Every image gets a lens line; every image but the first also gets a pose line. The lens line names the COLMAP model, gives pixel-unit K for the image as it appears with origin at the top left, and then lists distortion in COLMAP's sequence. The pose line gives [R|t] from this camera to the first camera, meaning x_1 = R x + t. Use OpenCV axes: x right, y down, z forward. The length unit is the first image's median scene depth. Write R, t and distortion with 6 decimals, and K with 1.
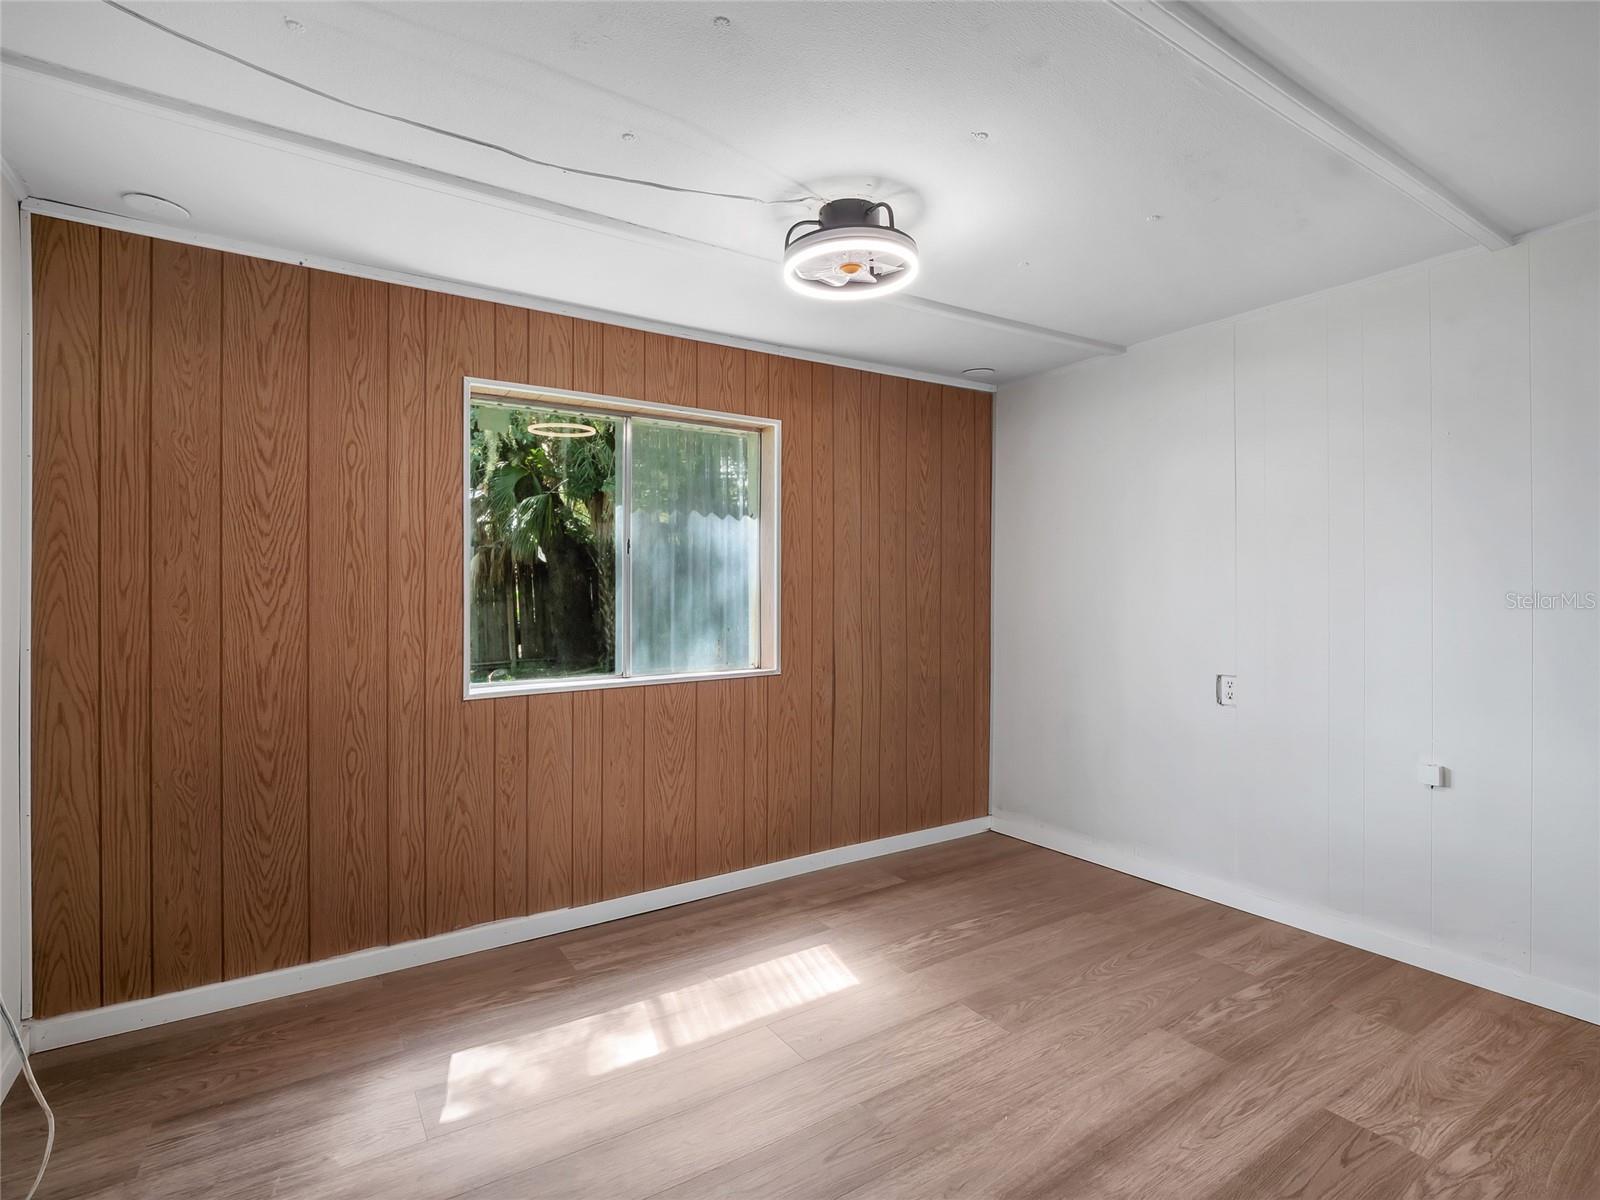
lens RADIAL K [[787.6, 0, 788.7], [0, 787.6, 595.5], [0, 0, 1]] dist [-0.008707, -0.001324]
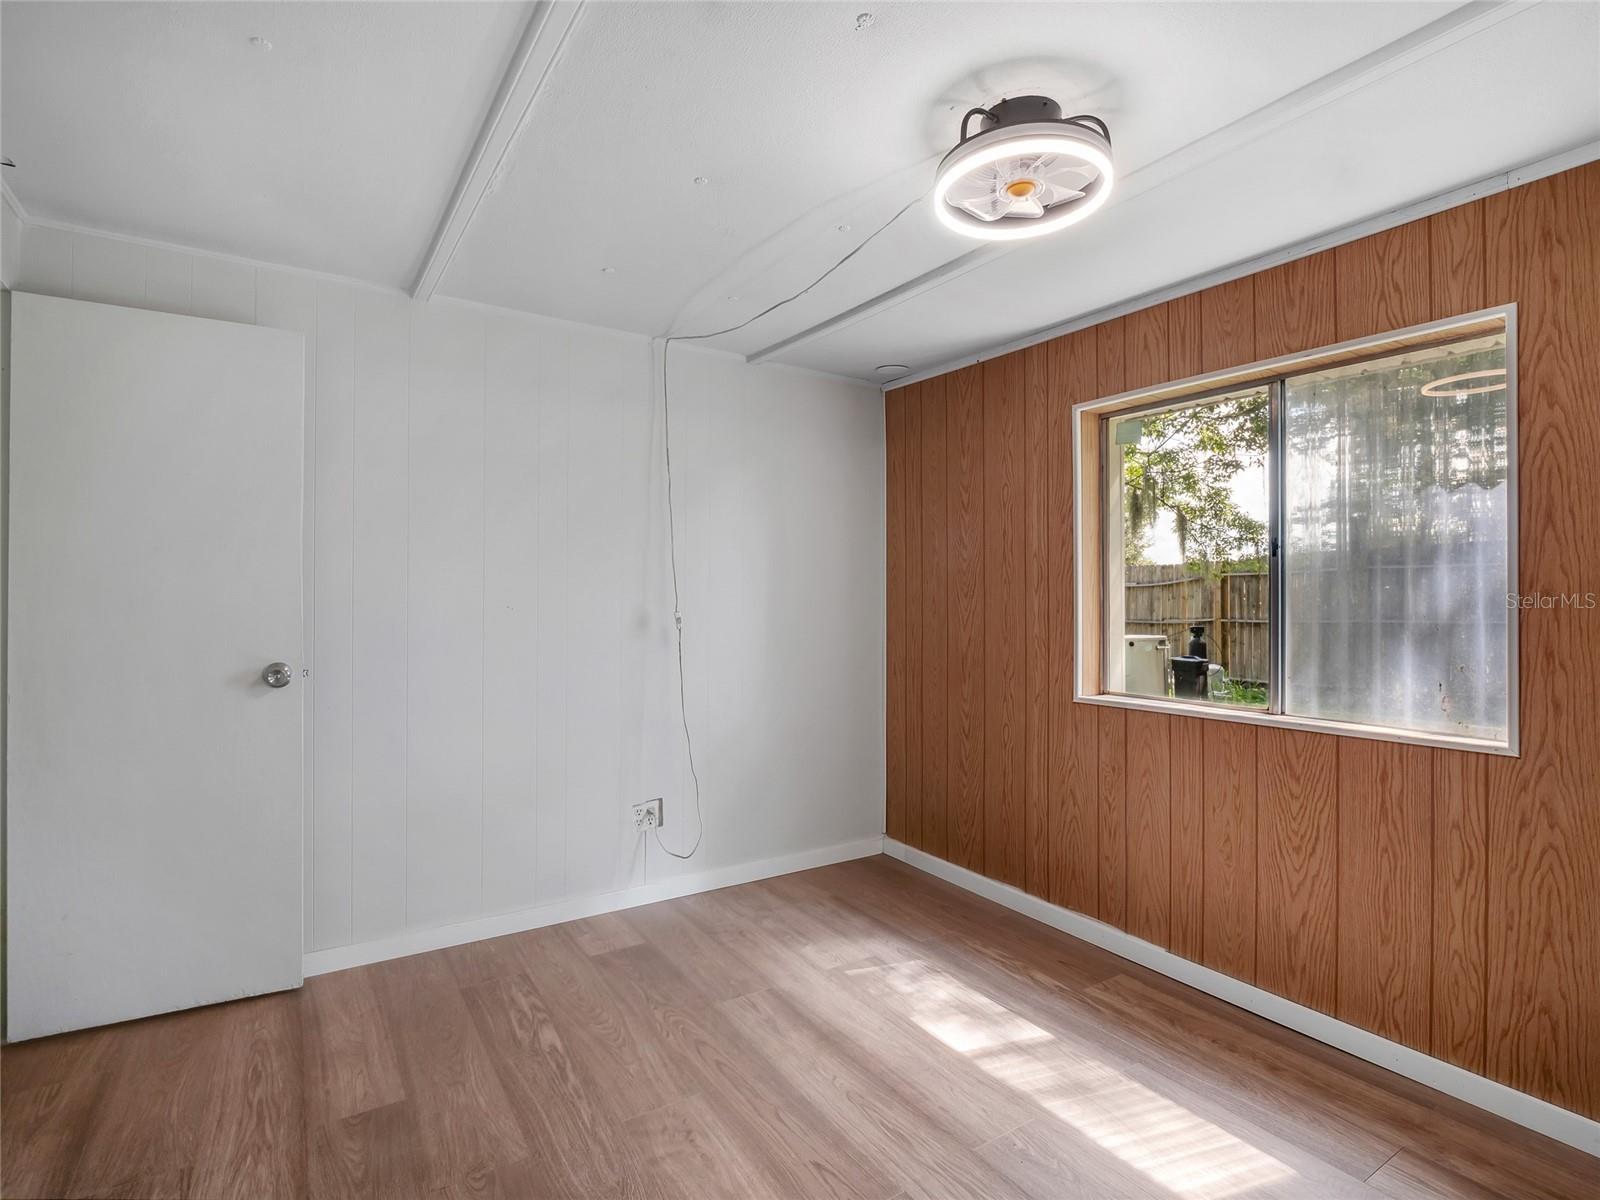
lens RADIAL K [[787.6, 0, 788.7], [0, 787.6, 595.5], [0, 0, 1]] dist [-0.008707, -0.001324]
pose [[0.000991, 0.004649, -0.999989, 0.683413], [-0.006326, 0.999969, 0.004643, -0.017070], [0.999980, 0.006321, 0.001020, 0.607532]]
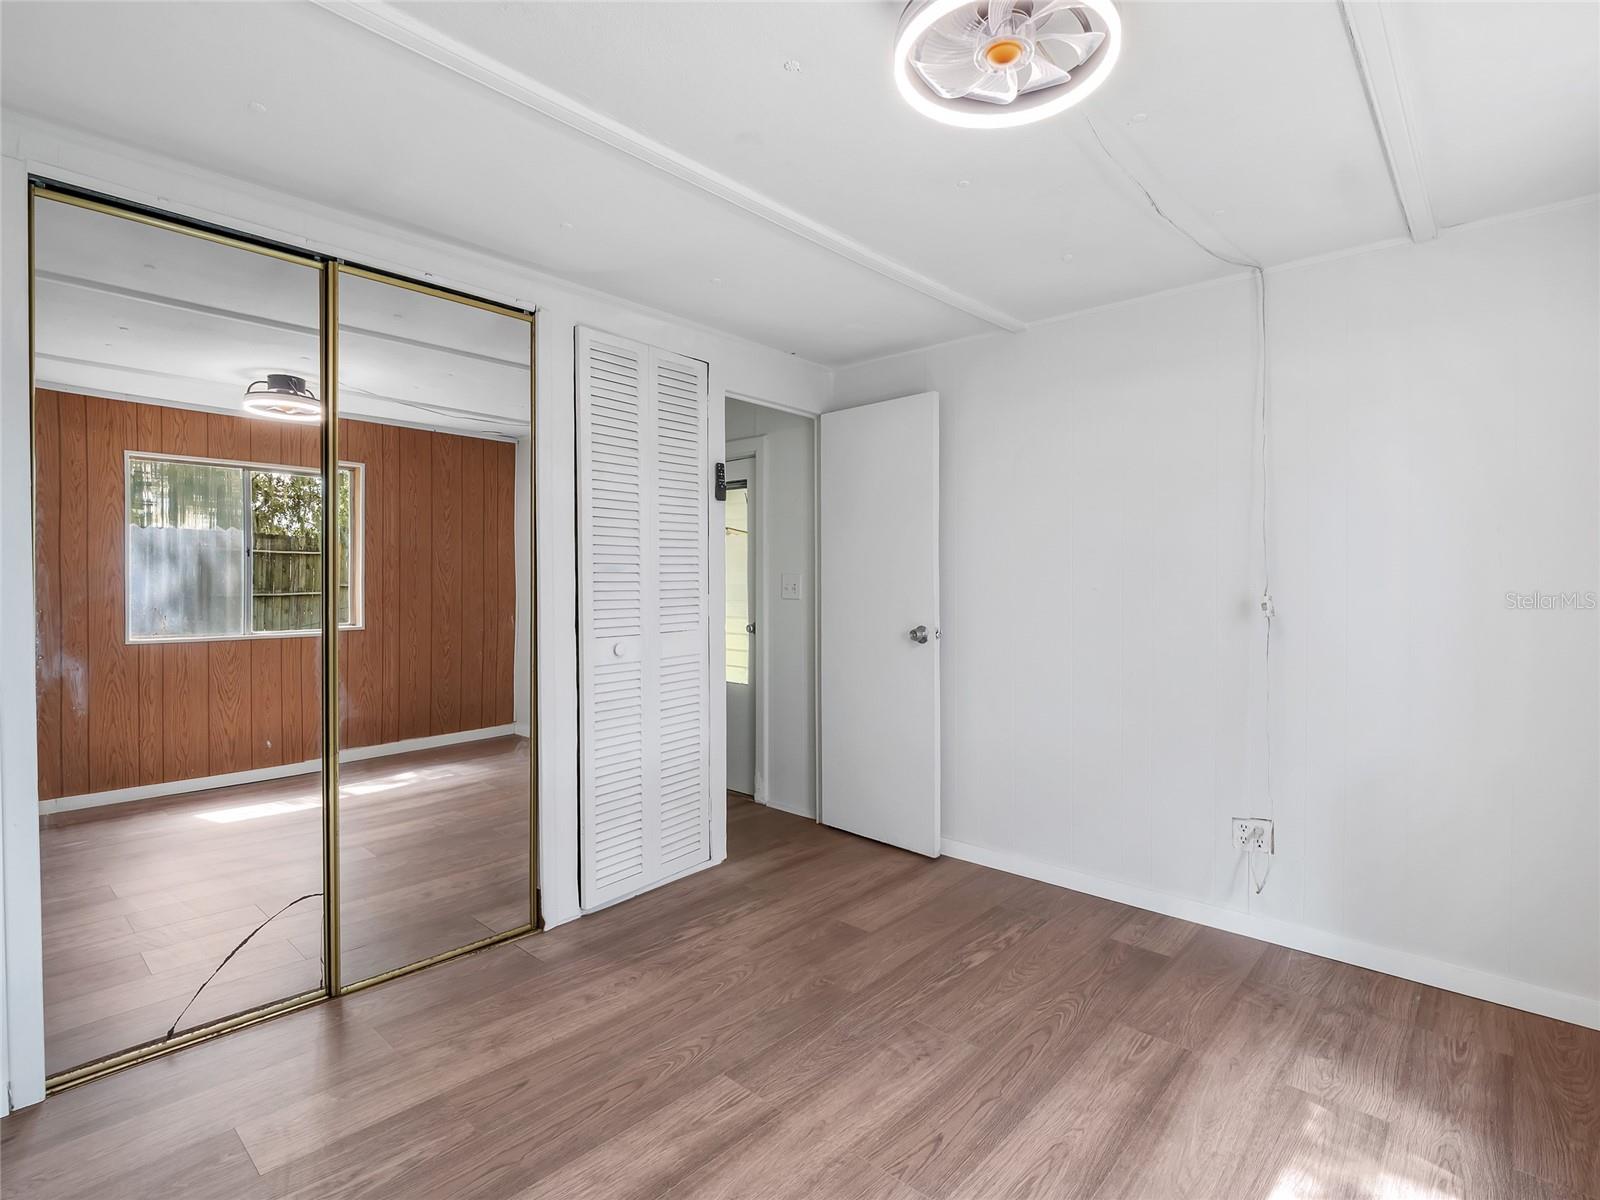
lens RADIAL K [[787.6, 0, 788.7], [0, 787.6, 595.5], [0, 0, 1]] dist [-0.008707, -0.001324]
pose [[-0.965961, 0.006848, -0.258596, 0.318268], [0.002087, 0.999823, 0.018681, -0.004058], [0.258678, 0.017505, -0.965805, 1.226662]]
